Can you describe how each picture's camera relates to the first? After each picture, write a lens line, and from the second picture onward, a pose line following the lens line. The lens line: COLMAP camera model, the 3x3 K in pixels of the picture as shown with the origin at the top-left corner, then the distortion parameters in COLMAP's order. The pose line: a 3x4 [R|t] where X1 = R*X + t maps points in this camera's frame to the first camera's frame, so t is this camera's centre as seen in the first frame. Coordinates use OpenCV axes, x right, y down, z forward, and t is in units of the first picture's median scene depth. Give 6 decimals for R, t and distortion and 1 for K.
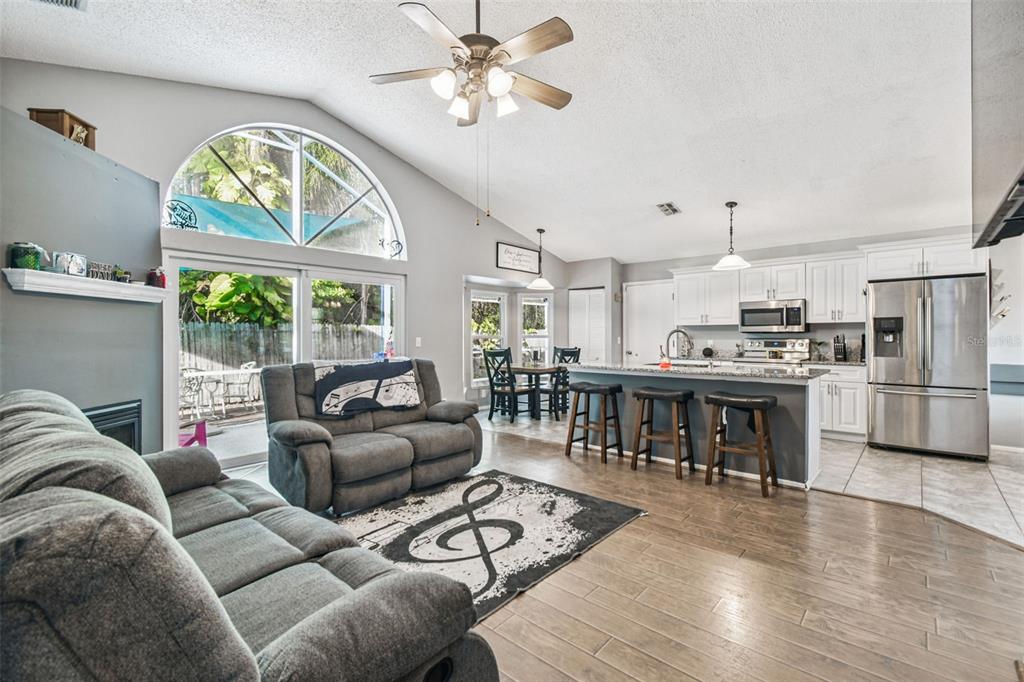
lens RADIAL K [[453.0, 0, 513.1], [0, 453.0, 336.5], [0, 0, 1]] dist [0.003380, 0.000096]
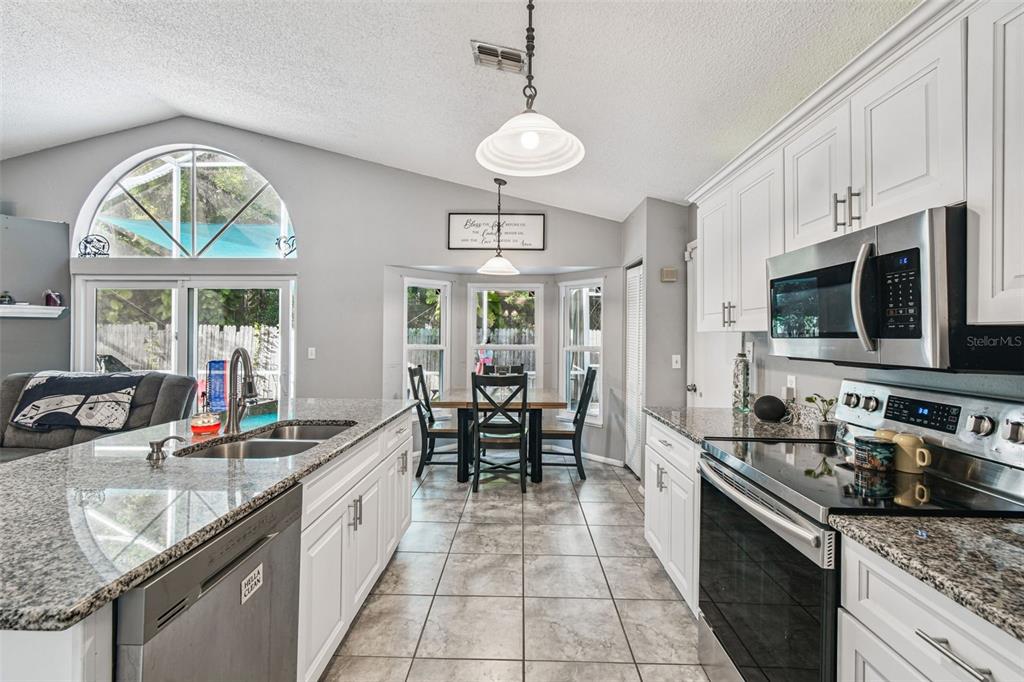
lens RADIAL K [[457.1, 0, 511.0], [0, 457.1, 334.4], [0, 0, 1]] dist [0.001898, 0.000305]
pose [[0.651207, 0.004079, -0.758889, 0.978073], [-0.011069, 0.999930, -0.004125, -0.033515], [0.758820, 0.011086, 0.651206, 1.063851]]
